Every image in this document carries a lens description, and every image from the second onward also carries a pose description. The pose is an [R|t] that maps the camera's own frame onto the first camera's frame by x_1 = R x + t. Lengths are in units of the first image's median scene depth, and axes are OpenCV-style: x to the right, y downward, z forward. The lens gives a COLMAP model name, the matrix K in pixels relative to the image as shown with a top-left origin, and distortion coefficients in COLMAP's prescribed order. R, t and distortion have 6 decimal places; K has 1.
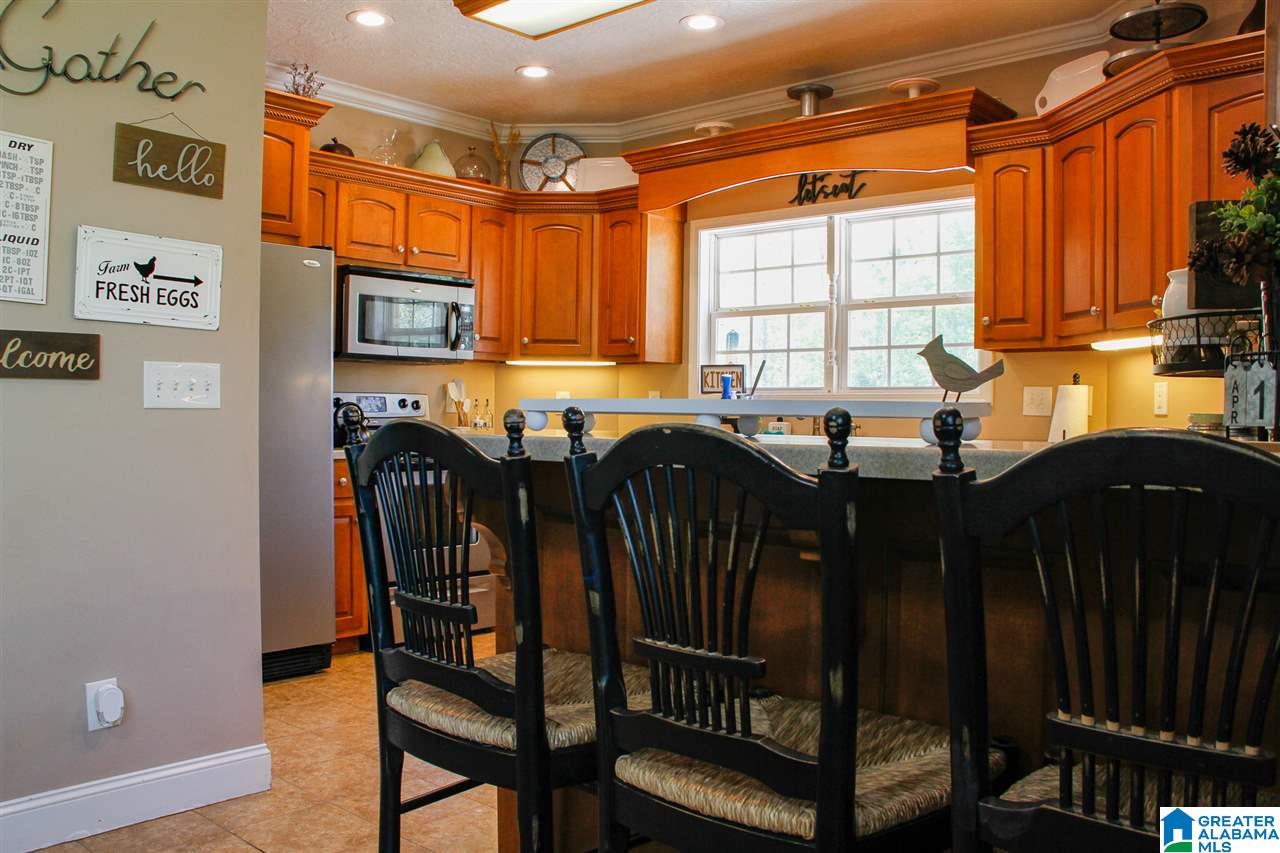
lens RADIAL K [[1083.7, 0, 635.9], [0, 1083.7, 420.6], [0, 0, 1]] dist [-0.148193, 0.093961]
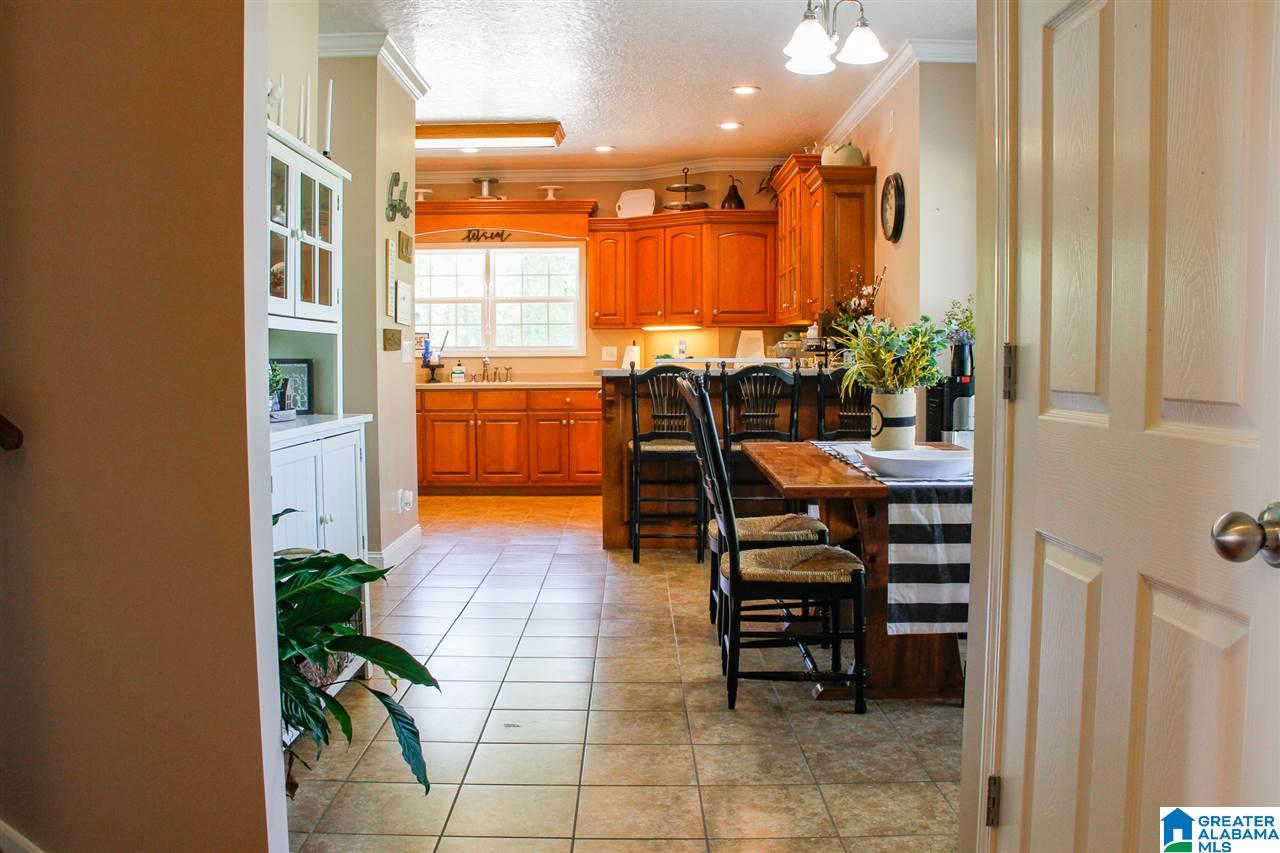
lens RADIAL K [[1083.7, 0, 635.5], [0, 1083.7, 417.4], [0, 0, 1]] dist [-0.148193, 0.093961]
pose [[0.743864, -0.047618, 0.666633, -0.848717], [0.014590, 0.998378, 0.055034, -0.008253], [-0.668172, -0.031212, 0.743352, -0.503713]]
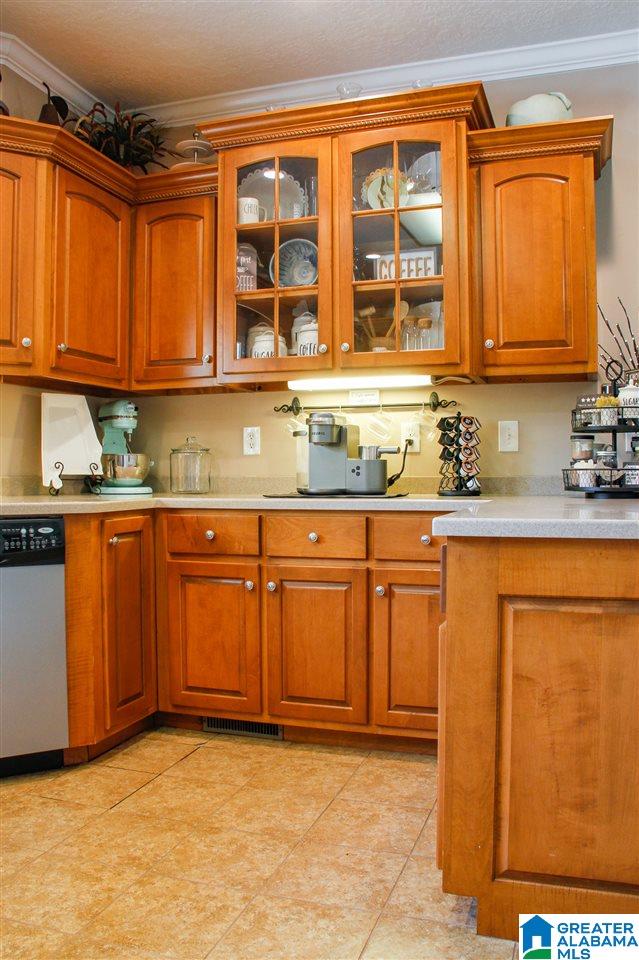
lens RADIAL K [[812.8, 0, 337.5], [0, 812.8, 492.8], [0, 0, 1]] dist [-0.148193, 0.093961]
pose [[-0.411077, -0.032670, 0.911015, -0.261132], [0.007072, 0.999213, 0.039024, 0.007490], [-0.911573, 0.022484, -0.410523, 0.702813]]
